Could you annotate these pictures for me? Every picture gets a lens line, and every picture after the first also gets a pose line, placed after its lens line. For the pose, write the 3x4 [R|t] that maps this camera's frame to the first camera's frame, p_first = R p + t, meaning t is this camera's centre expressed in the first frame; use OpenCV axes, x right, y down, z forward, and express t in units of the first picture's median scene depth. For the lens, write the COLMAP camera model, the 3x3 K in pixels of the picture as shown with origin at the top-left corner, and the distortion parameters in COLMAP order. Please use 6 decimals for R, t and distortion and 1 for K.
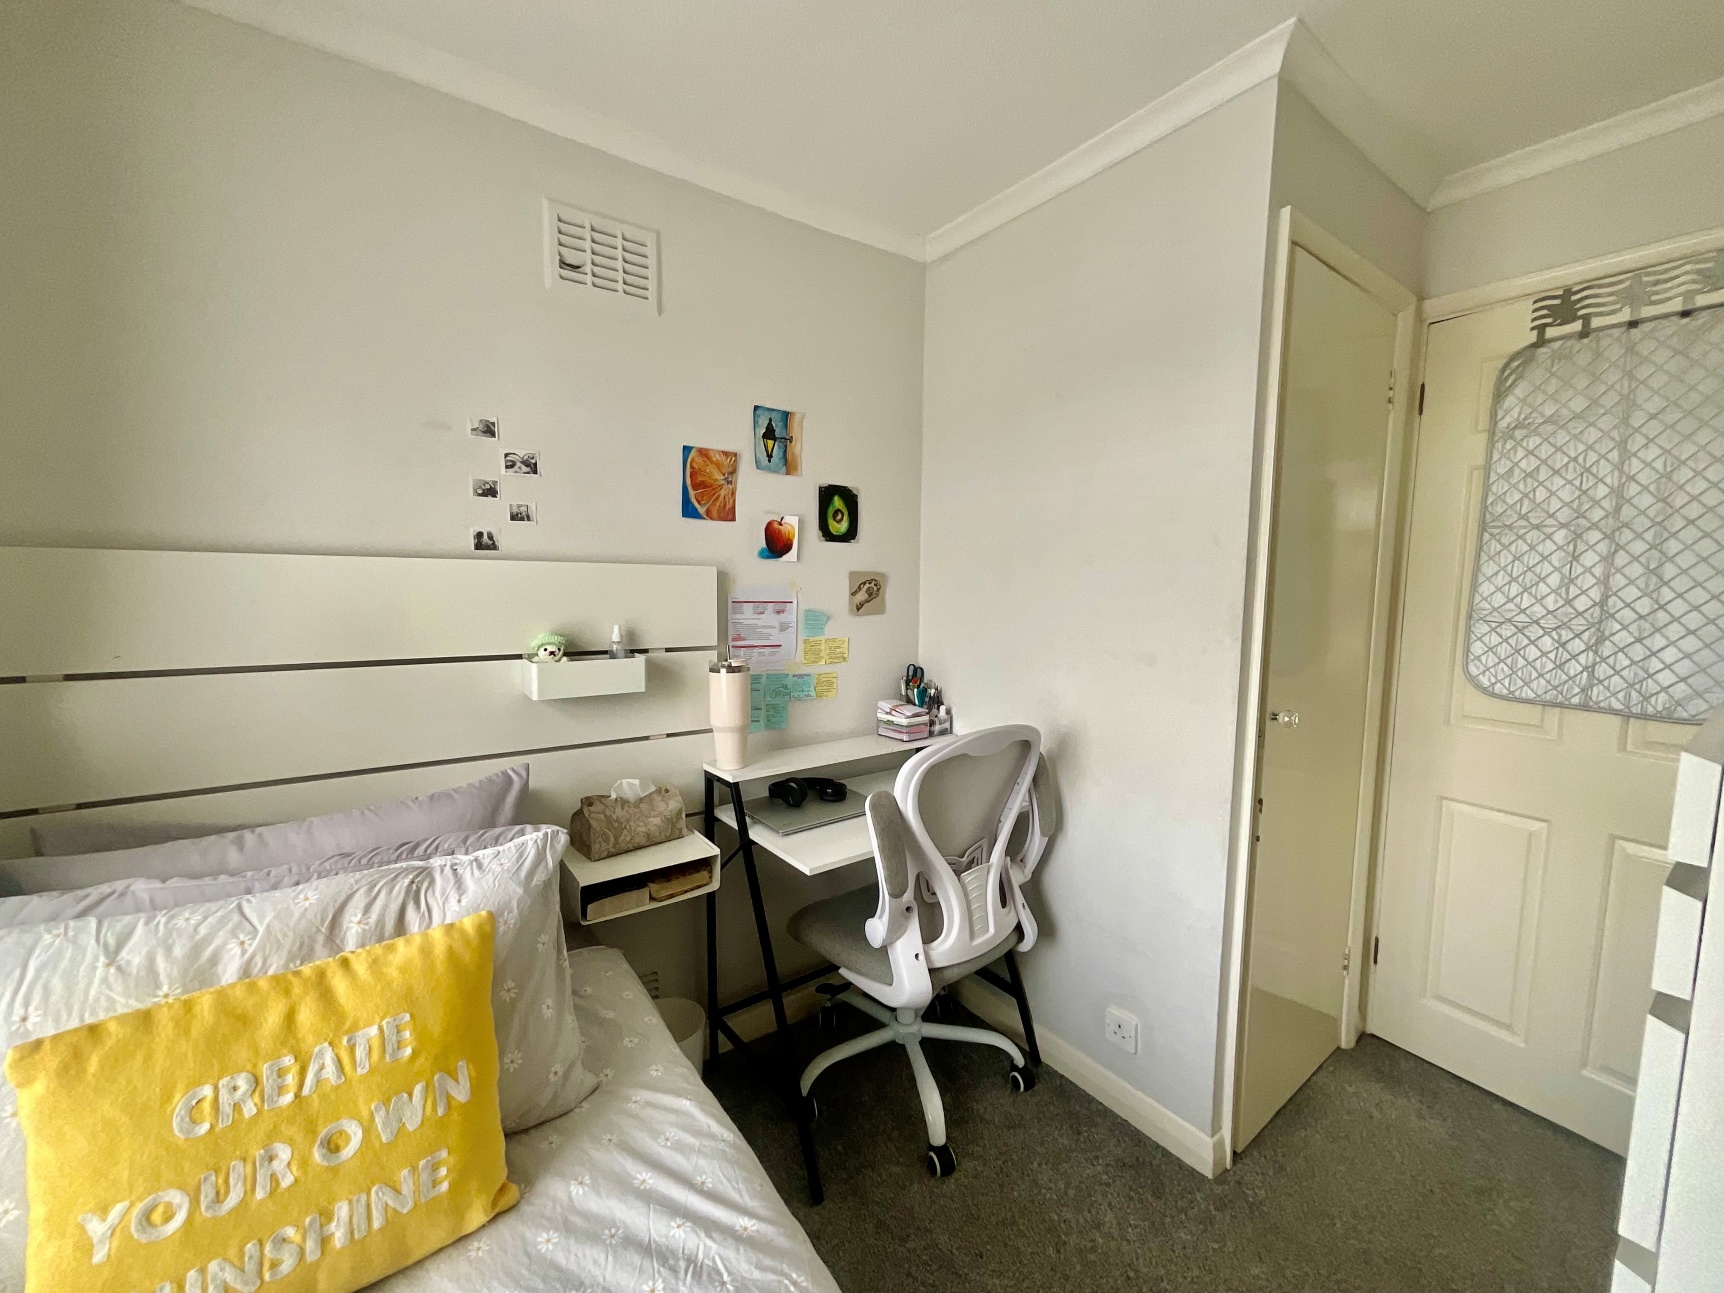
lens RADIAL K [[710.8, 0, 861.7], [0, 710.8, 643.6], [0, 0, 1]] dist [-0.009127, 0.002822]
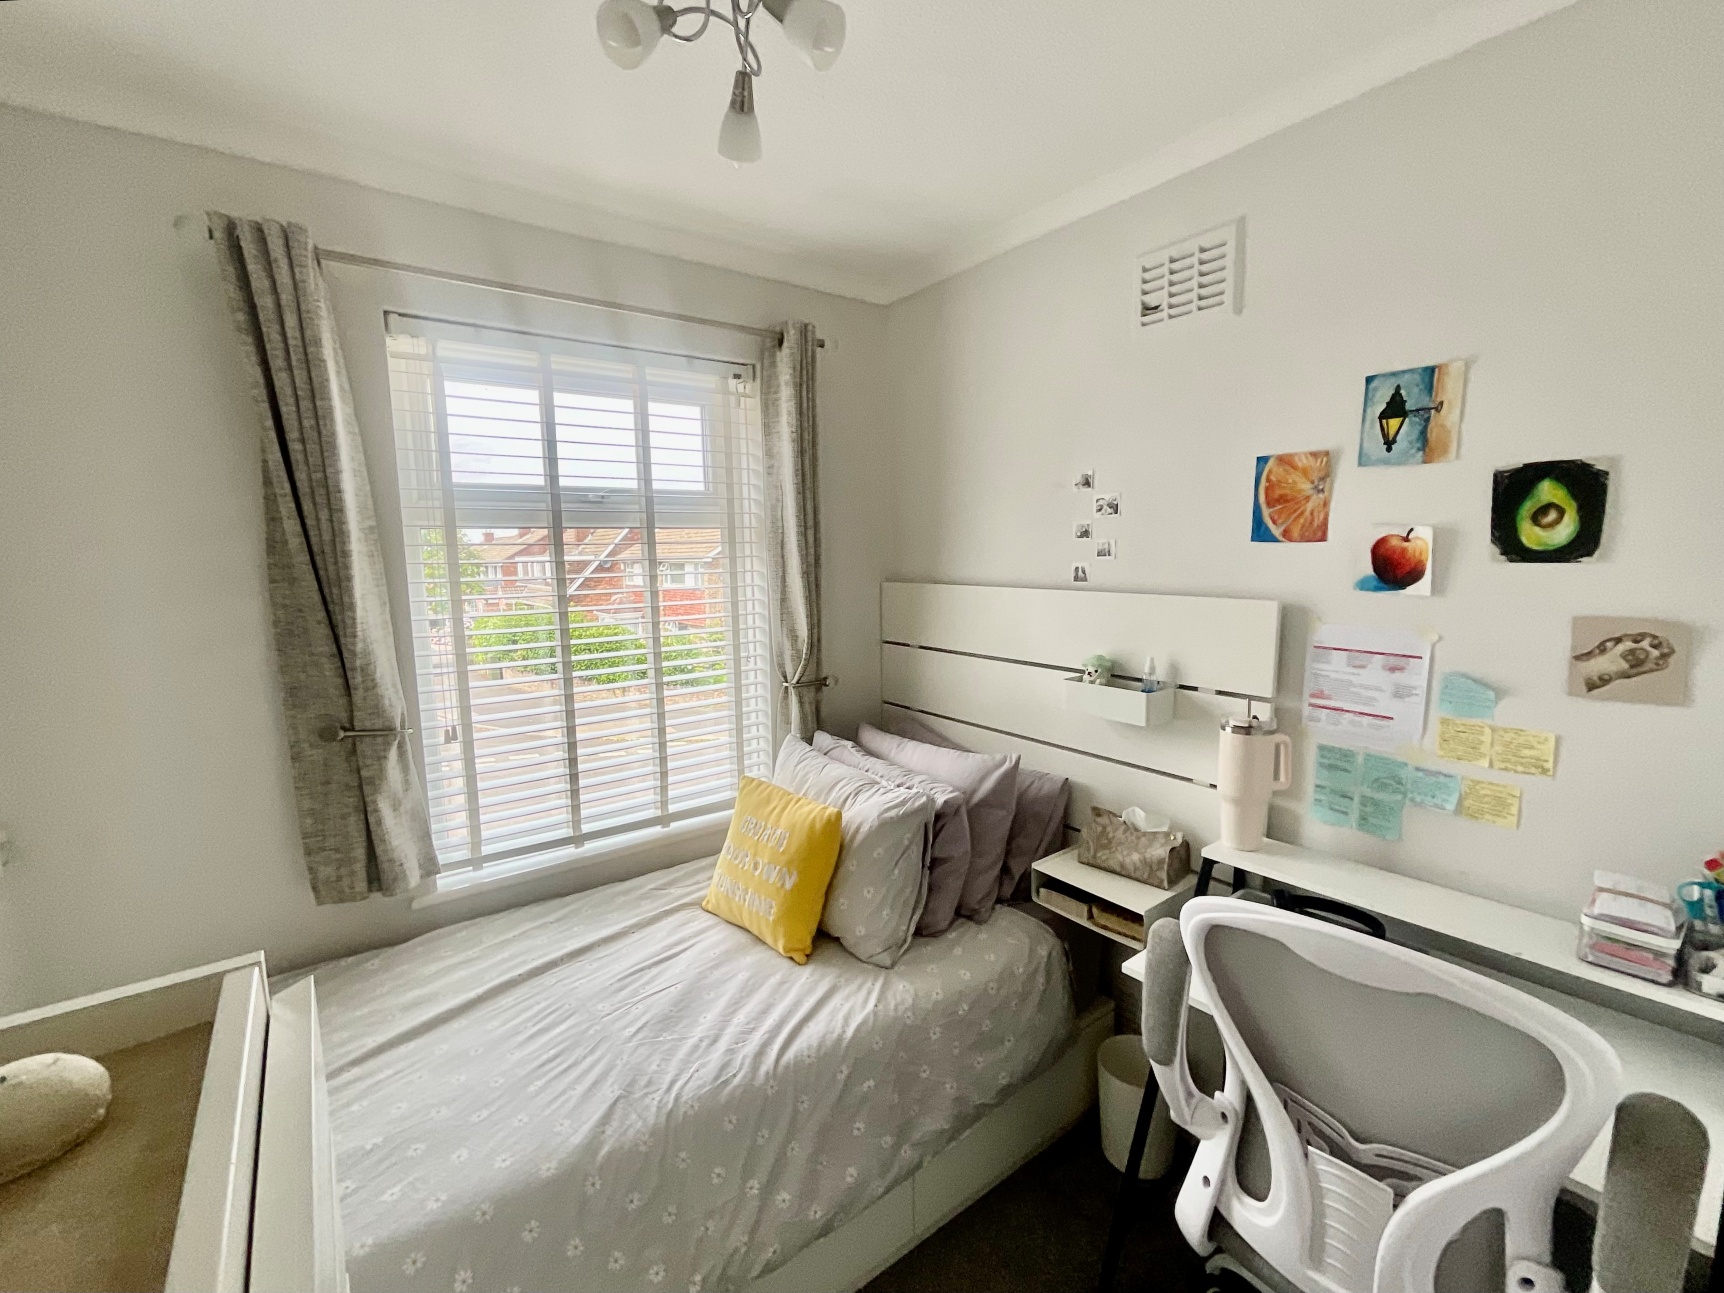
lens RADIAL K [[710.8, 0, 860.7], [0, 710.8, 652.9], [0, 0, 1]] dist [-0.009127, 0.002822]
pose [[0.020668, 0.118569, -0.992731, 0.559110], [-0.084677, 0.989583, 0.116430, -0.098413], [0.996194, 0.081655, 0.030493, 0.483509]]
